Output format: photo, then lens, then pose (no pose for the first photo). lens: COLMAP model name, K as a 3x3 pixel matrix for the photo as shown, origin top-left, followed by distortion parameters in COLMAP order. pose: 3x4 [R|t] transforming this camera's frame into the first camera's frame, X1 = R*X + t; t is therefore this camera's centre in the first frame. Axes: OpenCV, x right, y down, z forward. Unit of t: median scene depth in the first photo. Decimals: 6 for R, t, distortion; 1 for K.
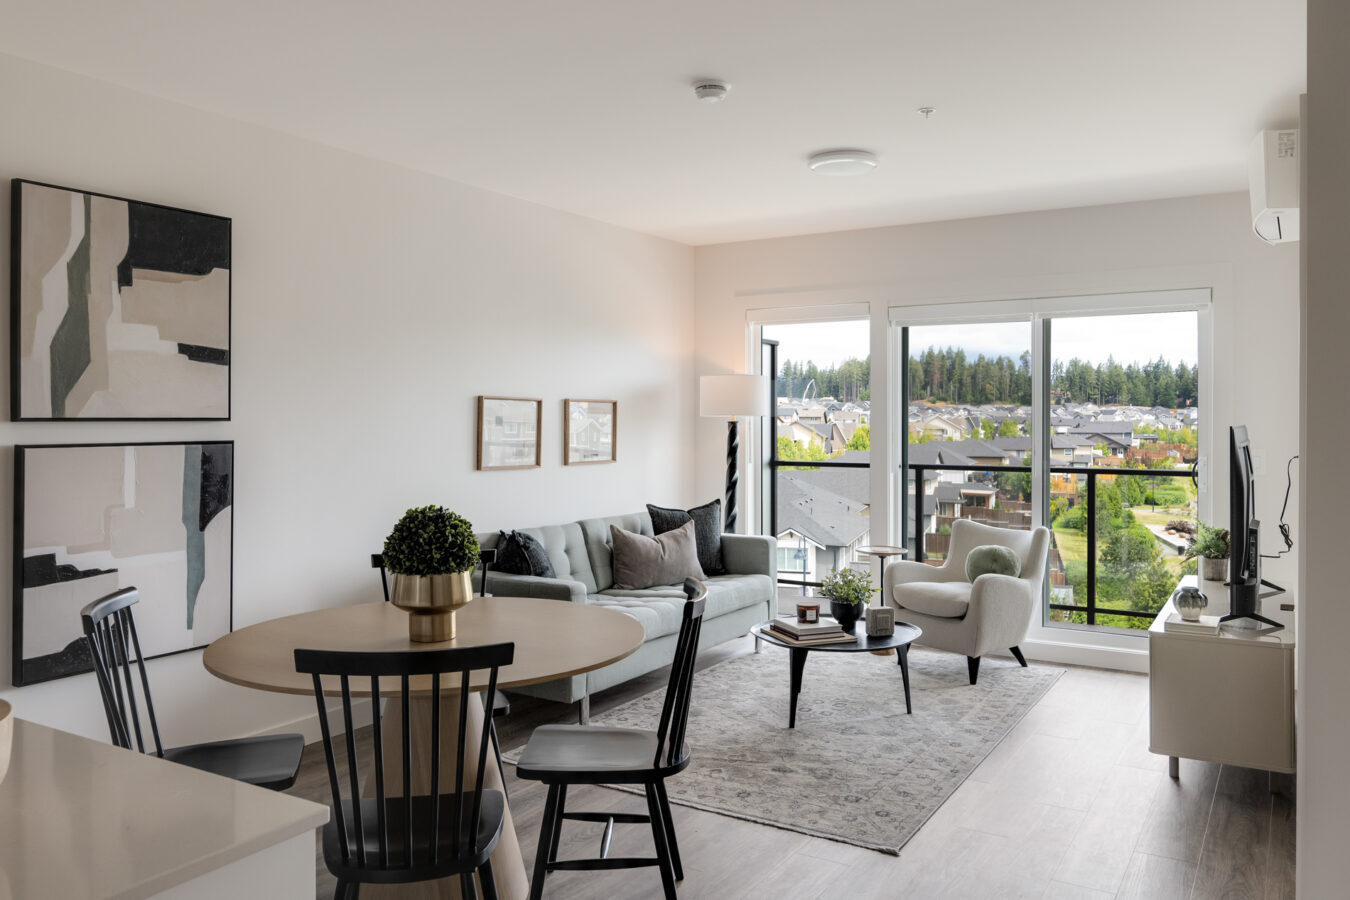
lens RADIAL K [[1026.6, 0, 671.0], [0, 1026.6, 427.0], [0, 0, 1]] dist [-0.006227, 0.001771]
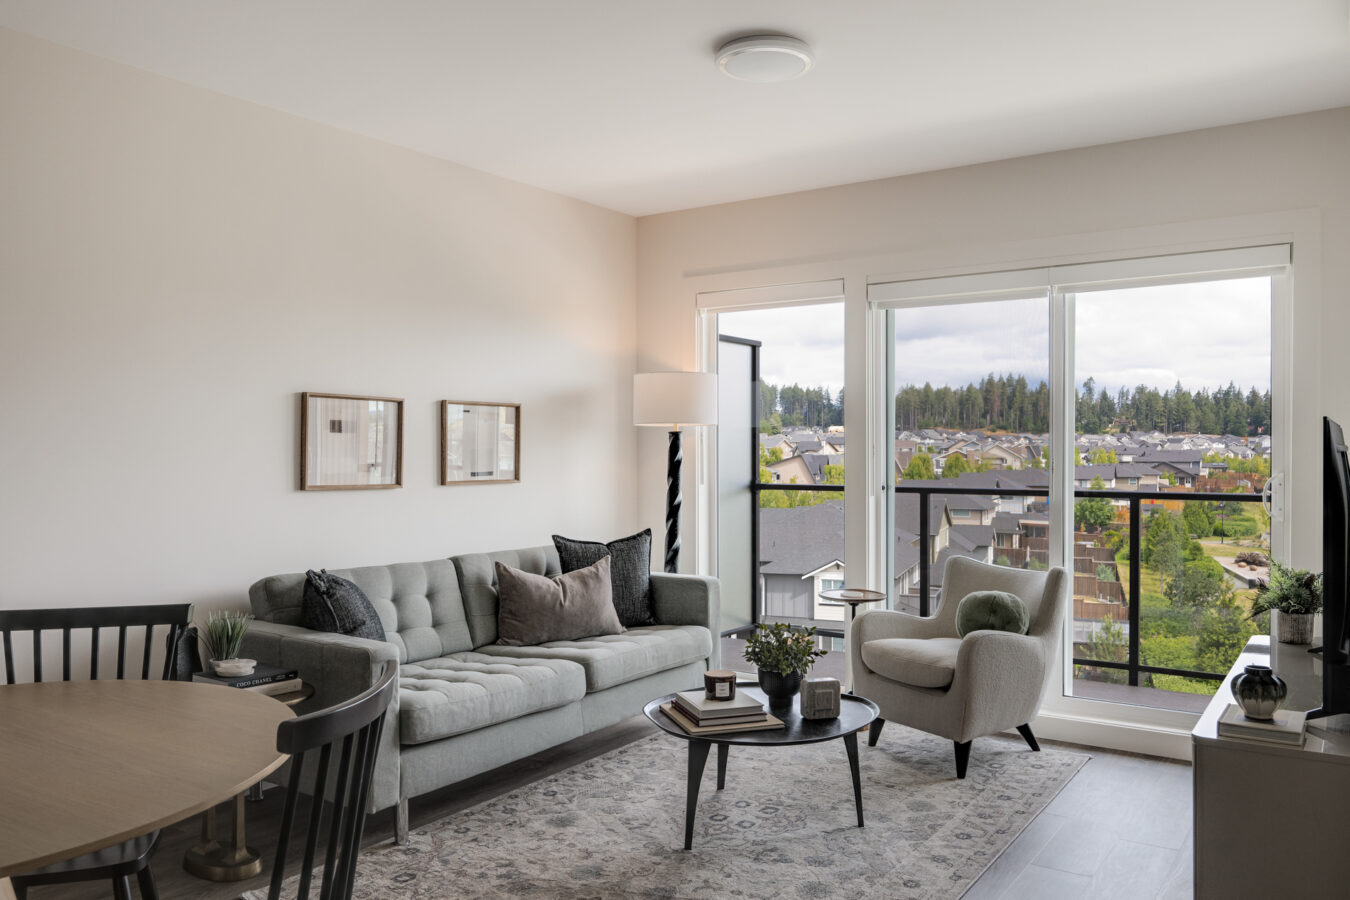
lens RADIAL K [[1034.9, 0, 685.0], [0, 1034.9, 467.6], [0, 0, 1]] dist [-0.001743, -0.000451]
pose [[0.999195, -0.000380, -0.040113, 0.109626], [0.000813, 0.999942, 0.010766, 0.015218], [0.040107, -0.010790, 0.999137, 0.214786]]
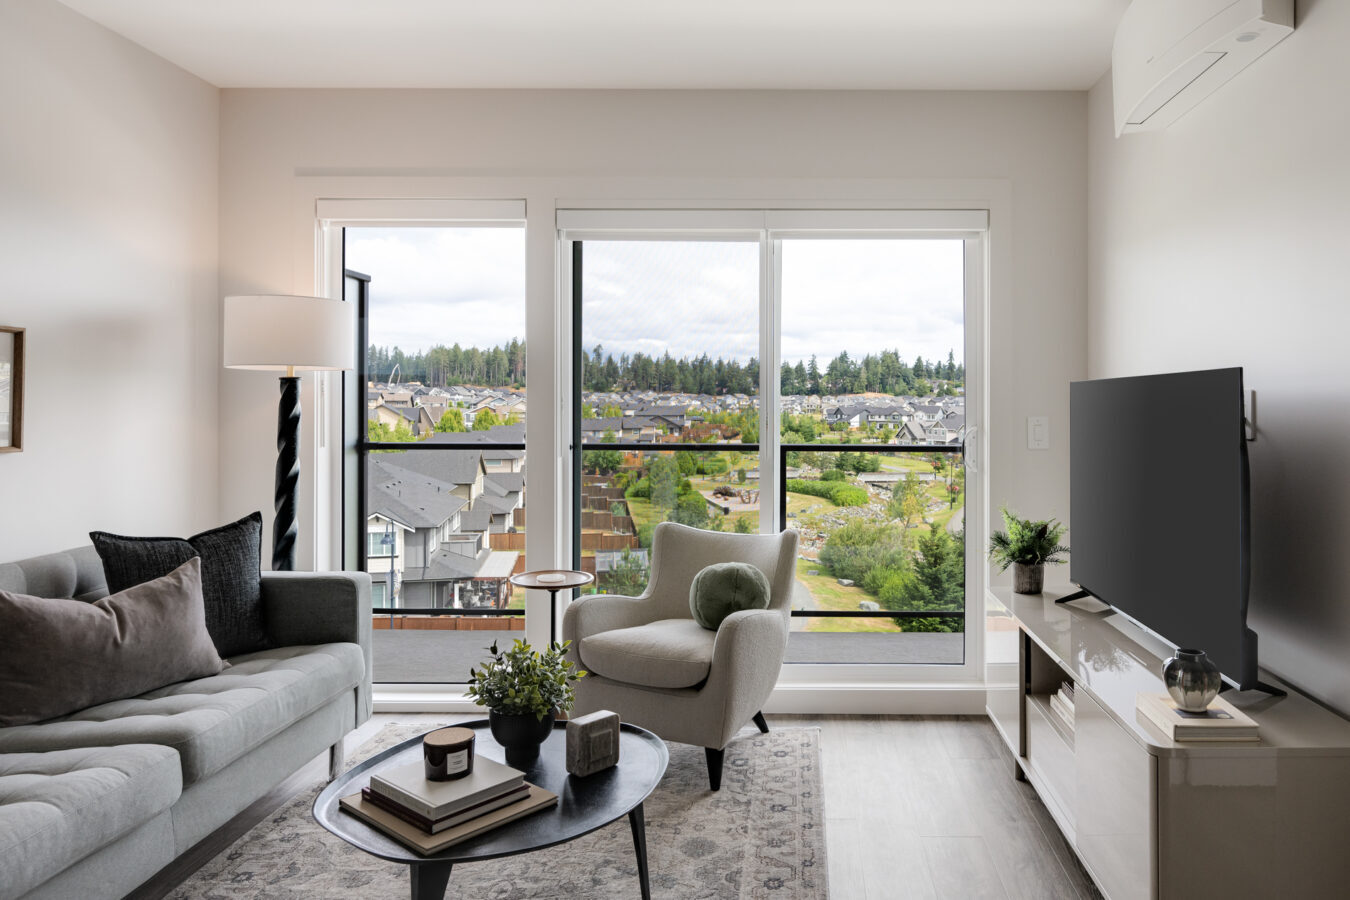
lens RADIAL K [[909.7, 0, 798.3], [0, 909.7, 405.1], [0, 0, 1]] dist [-0.000826, -0.000698]
pose [[0.851875, 0.002748, 0.523737, 0.038856], [0.000566, 0.999981, -0.006168, 0.015342], [-0.523744, 0.005550, 0.851857, 0.435272]]
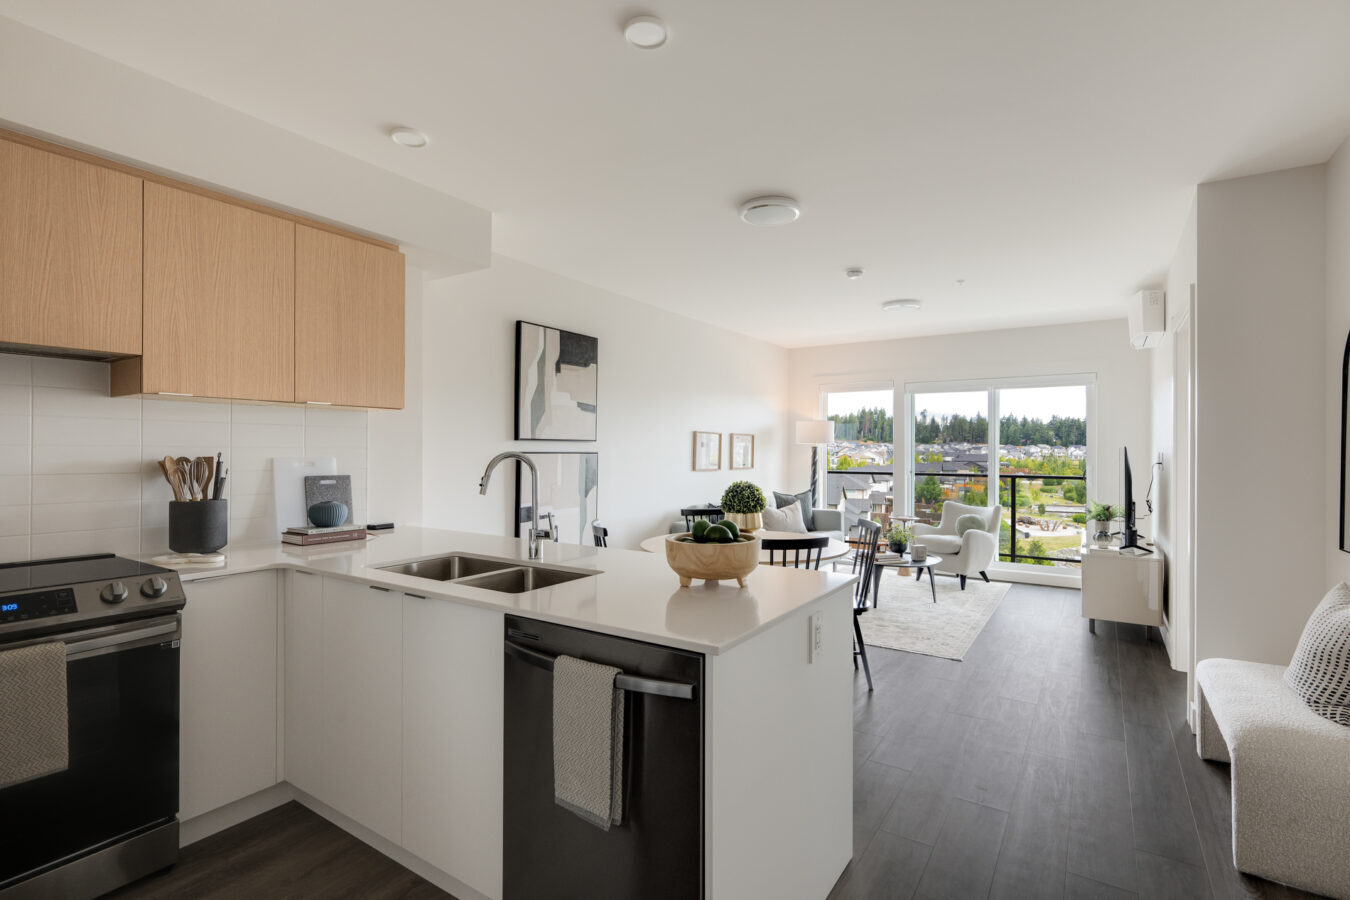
lens RADIAL K [[638.6, 0, 675.0], [0, 638.6, 450.0], [0, 0, 1]] dist [-0.001870, 0.000260]
pose [[0.999294, 0.004760, -0.037255, -0.155087], [-0.005118, 0.999941, -0.009534, 0.013597], [0.037207, 0.009718, 0.999260, -0.136912]]
